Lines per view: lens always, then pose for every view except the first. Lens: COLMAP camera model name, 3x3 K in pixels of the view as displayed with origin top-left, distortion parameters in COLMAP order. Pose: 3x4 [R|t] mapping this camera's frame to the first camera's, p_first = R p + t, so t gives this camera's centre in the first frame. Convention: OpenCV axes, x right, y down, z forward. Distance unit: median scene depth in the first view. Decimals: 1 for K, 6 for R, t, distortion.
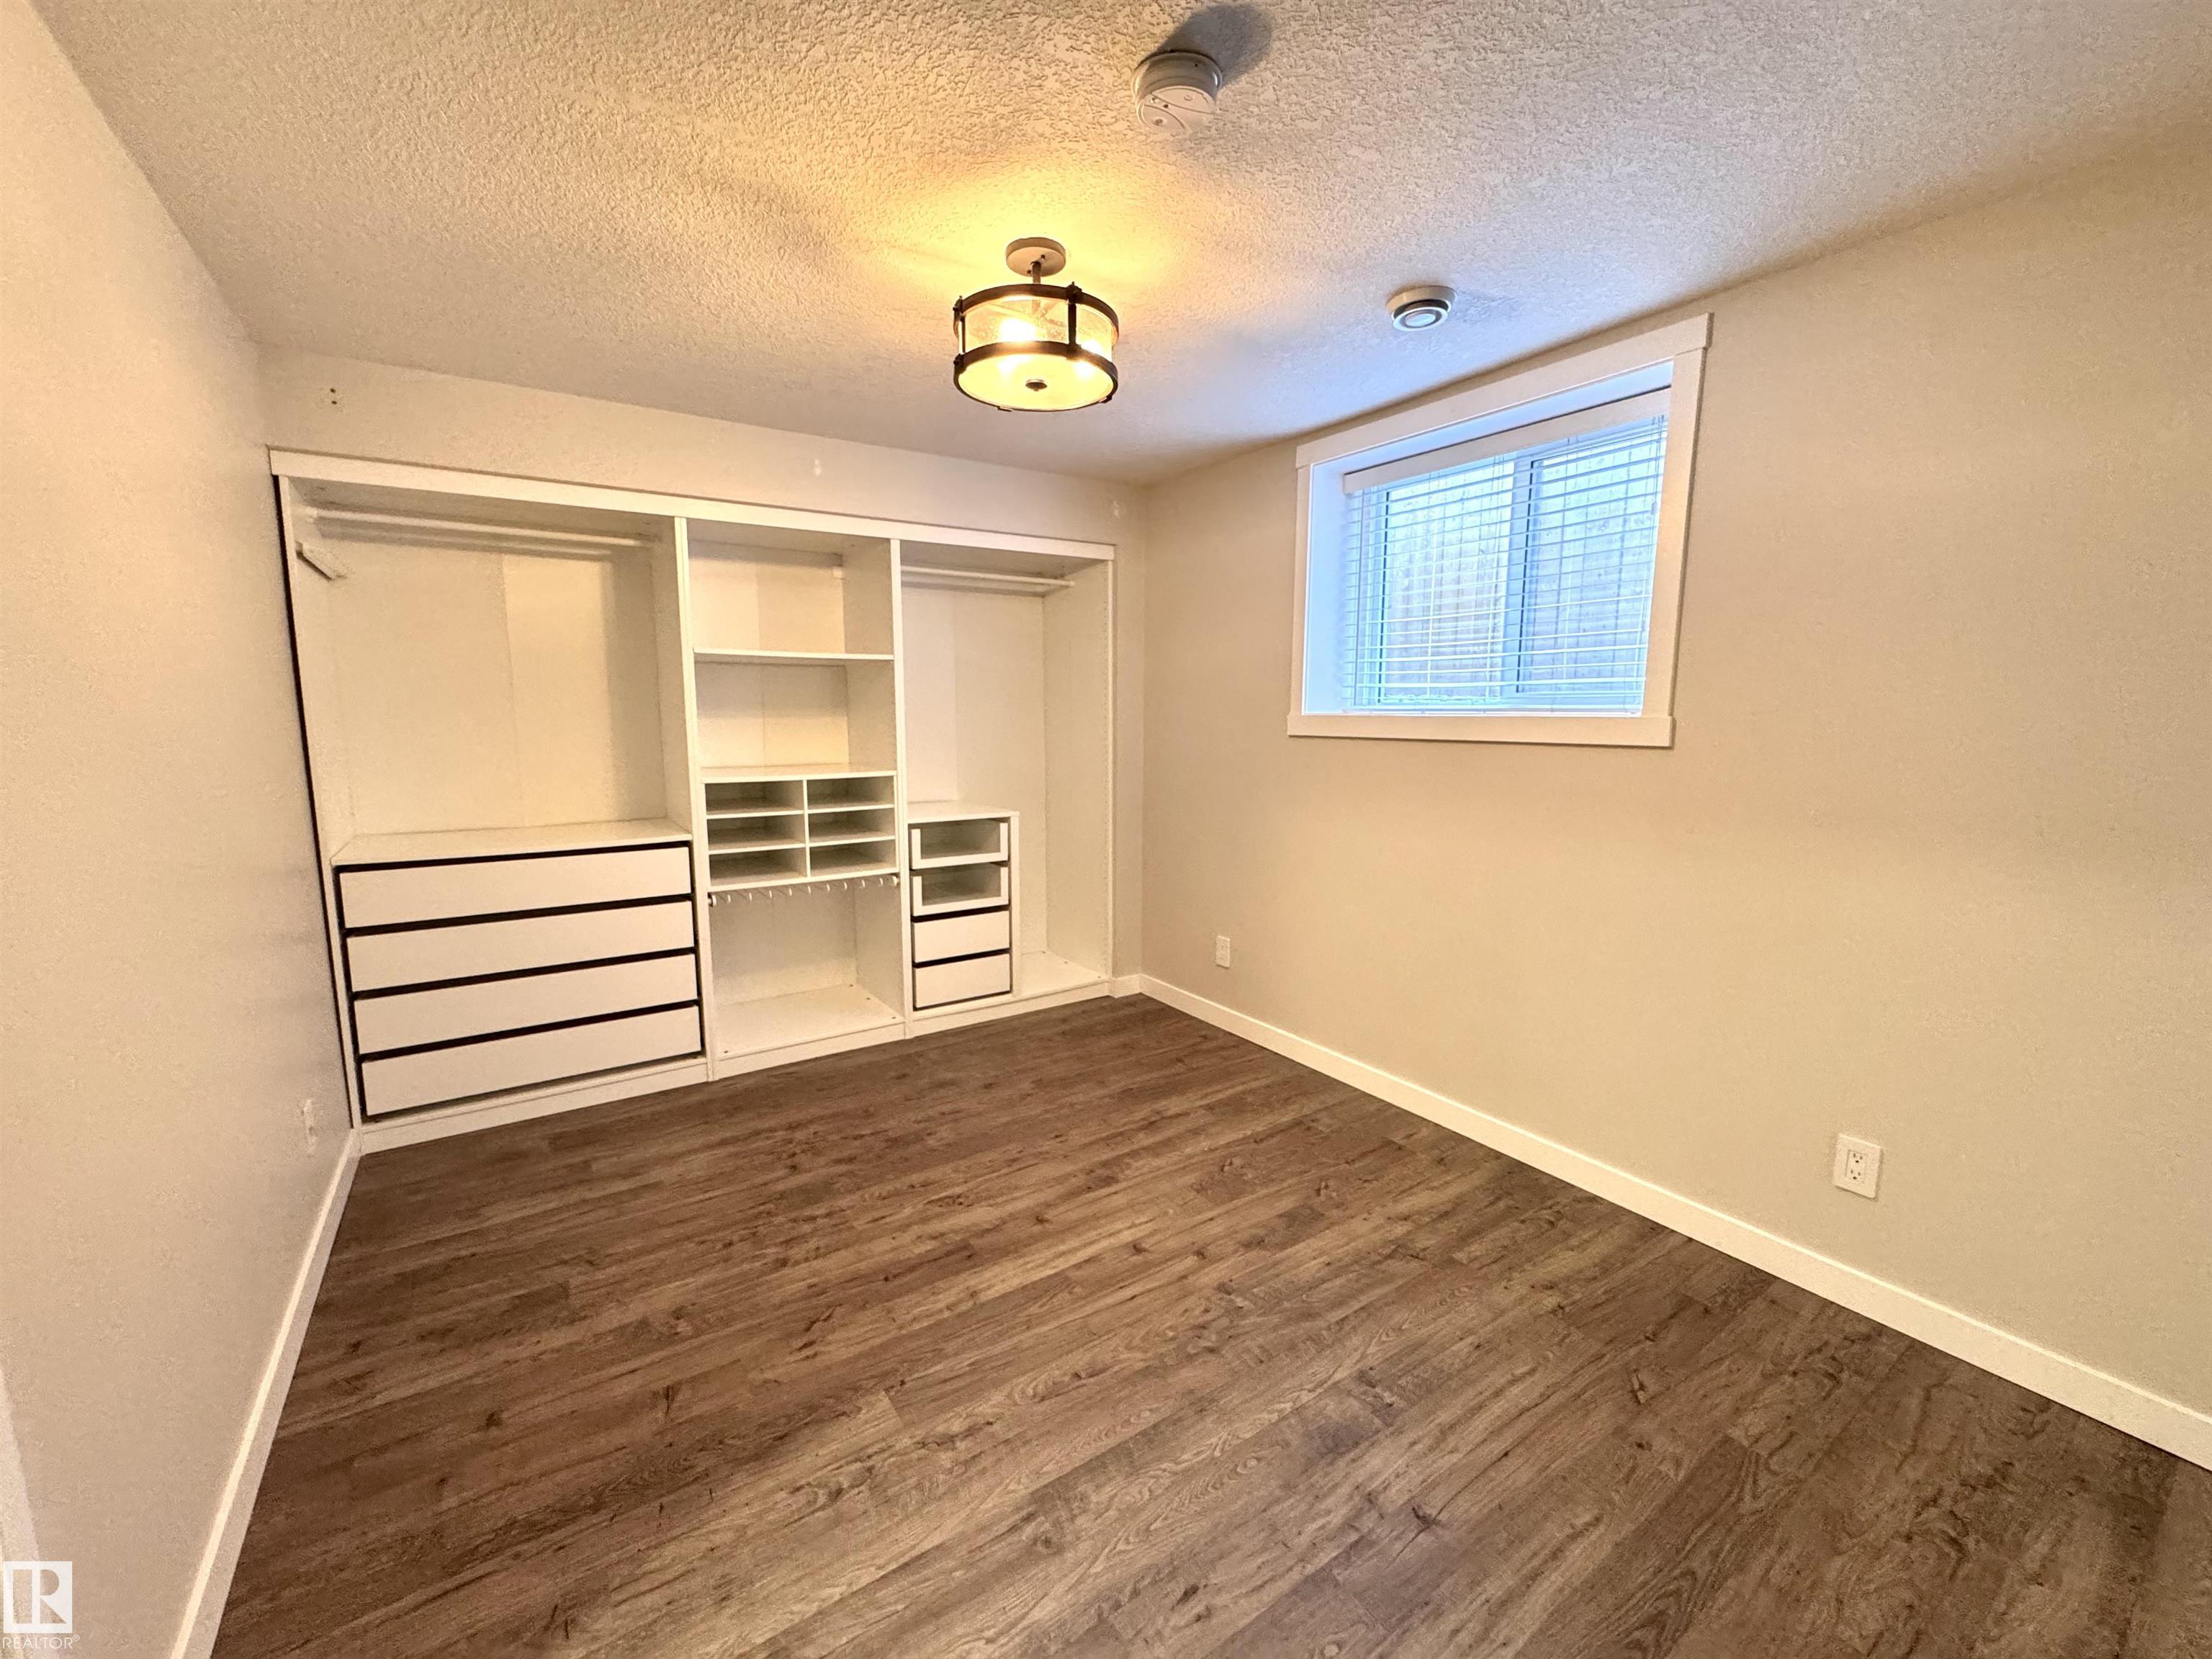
lens RADIAL K [[888.8, 0, 1106.0], [0, 888.8, 829.5], [0, 0, 1]] dist [-0.000413, -0.000048]
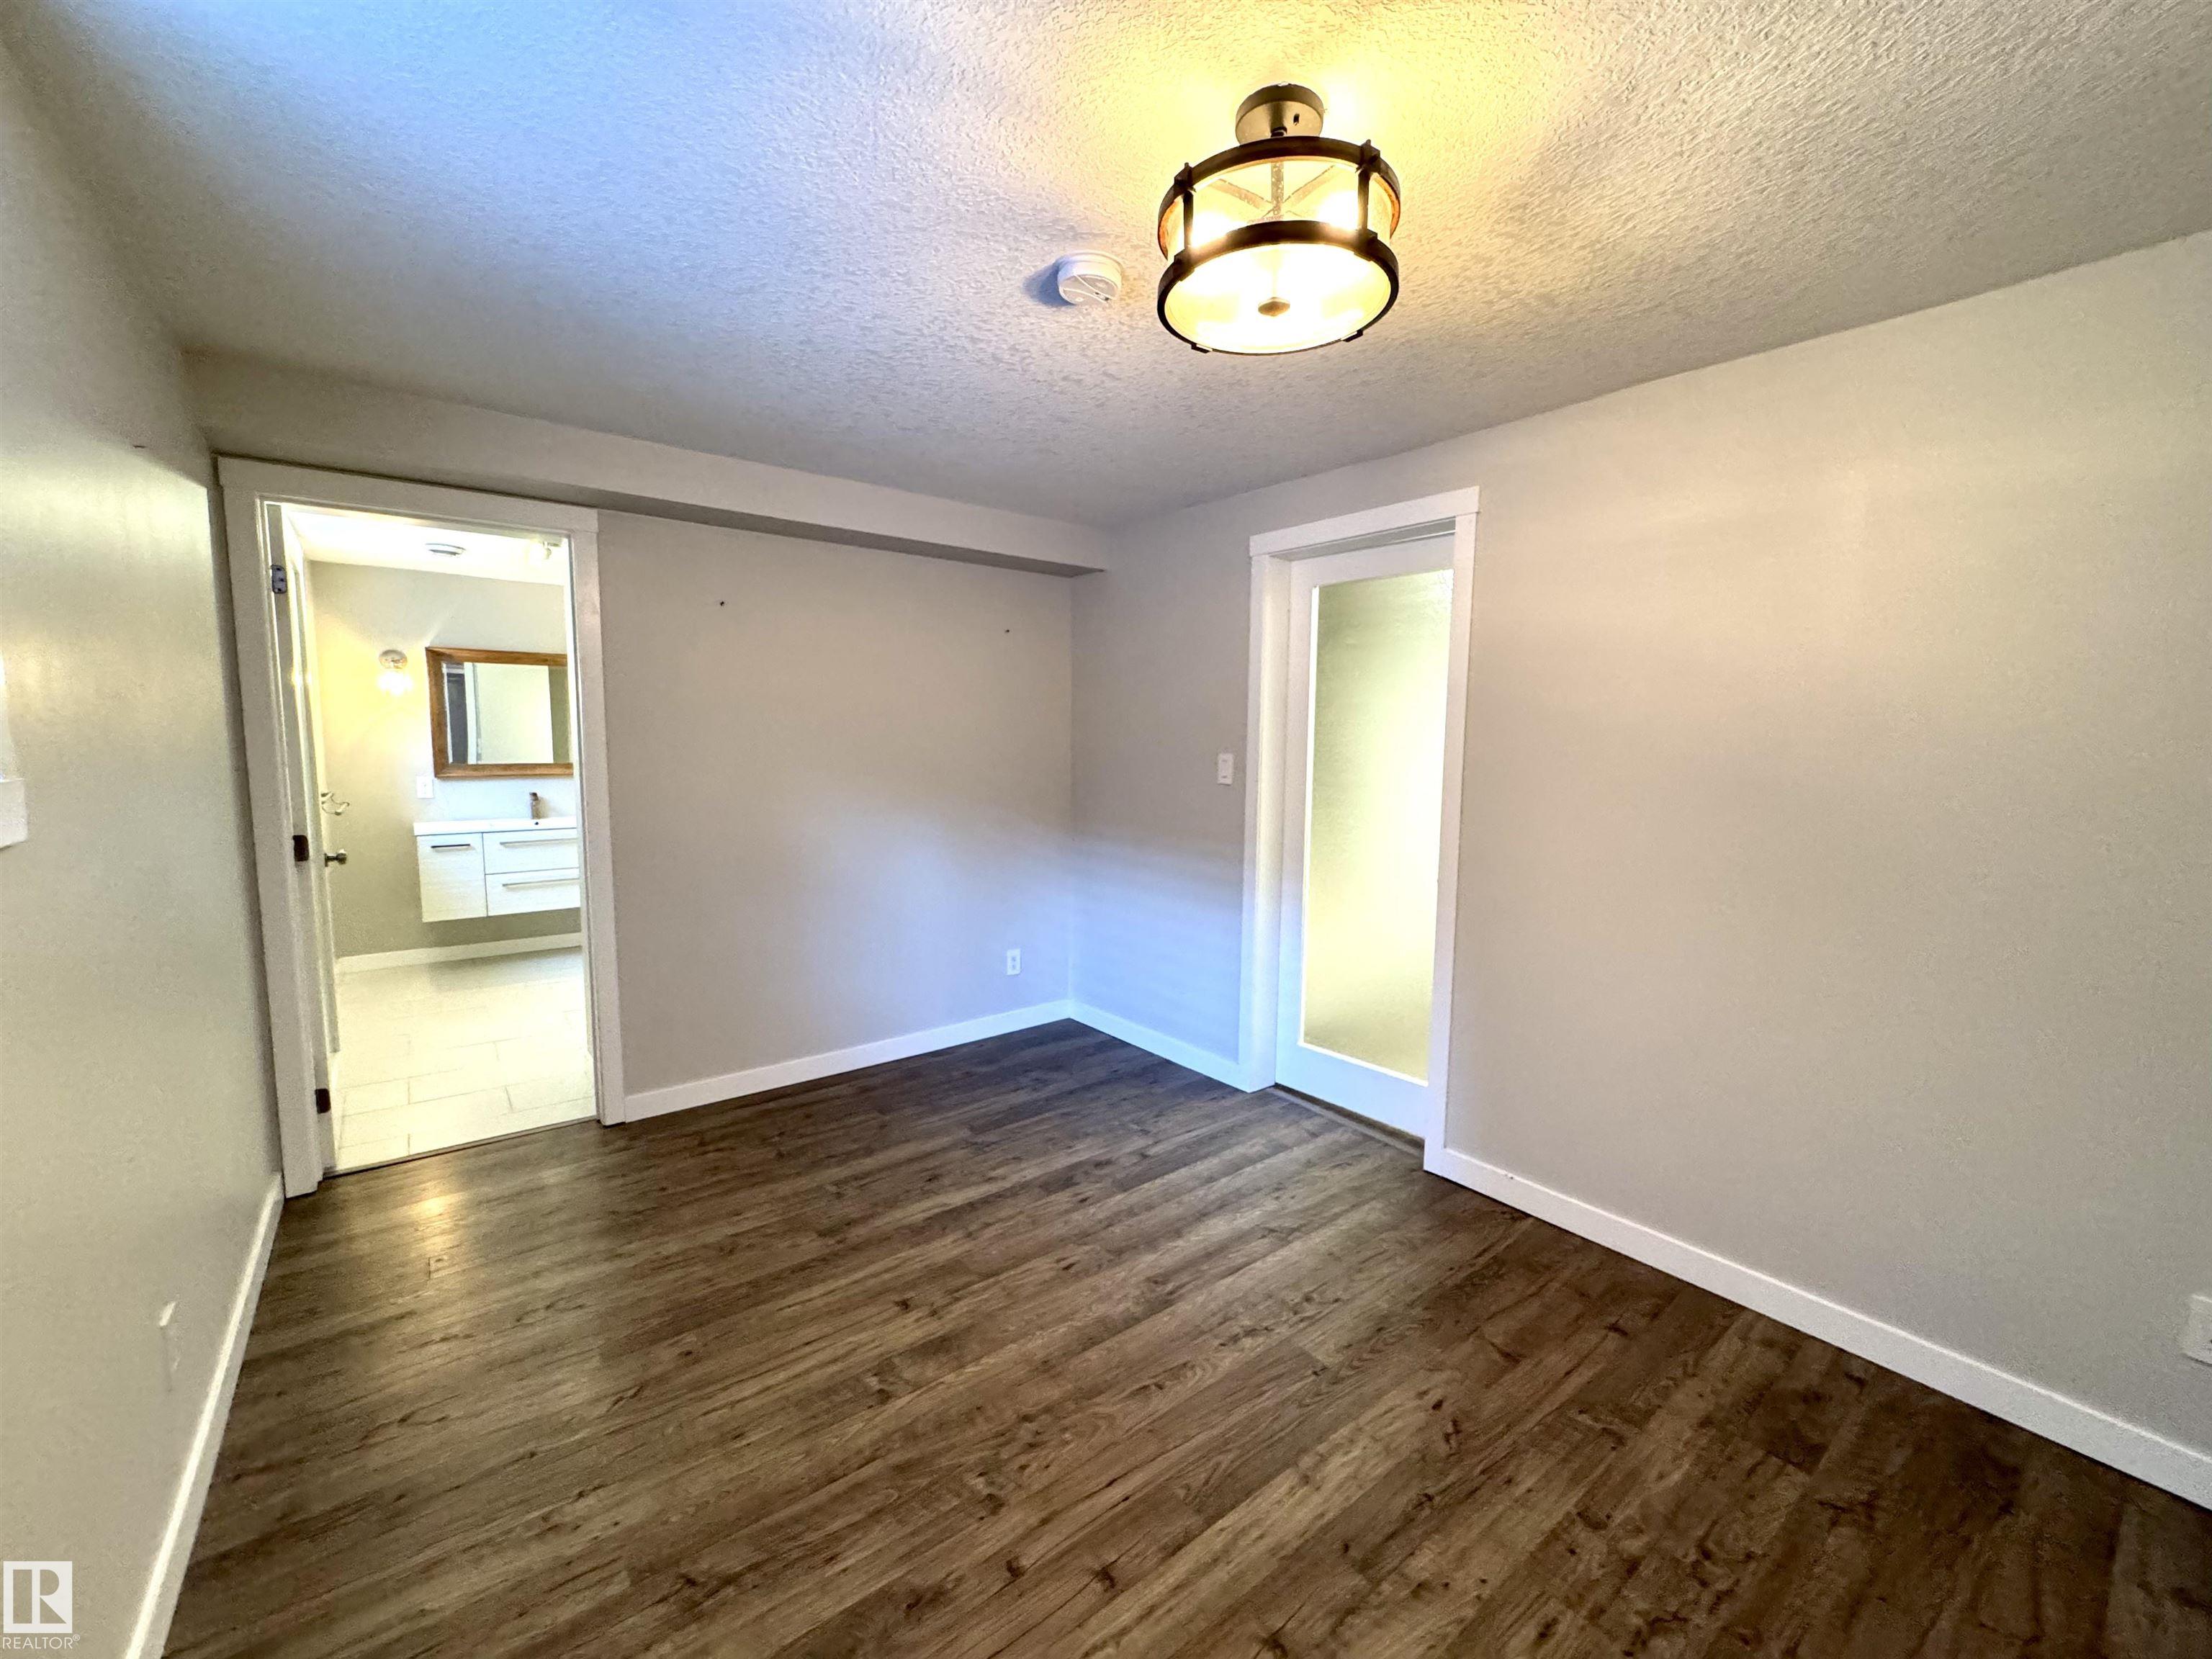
lens RADIAL K [[888.8, 0, 1106.0], [0, 888.8, 829.5], [0, 0, 1]] dist [-0.000413, -0.000048]
pose [[-0.998062, -0.005326, -0.061998, 0.097281], [-0.020108, 0.970480, 0.240340, -0.274850], [0.058887, 0.241121, -0.968707, 1.815956]]
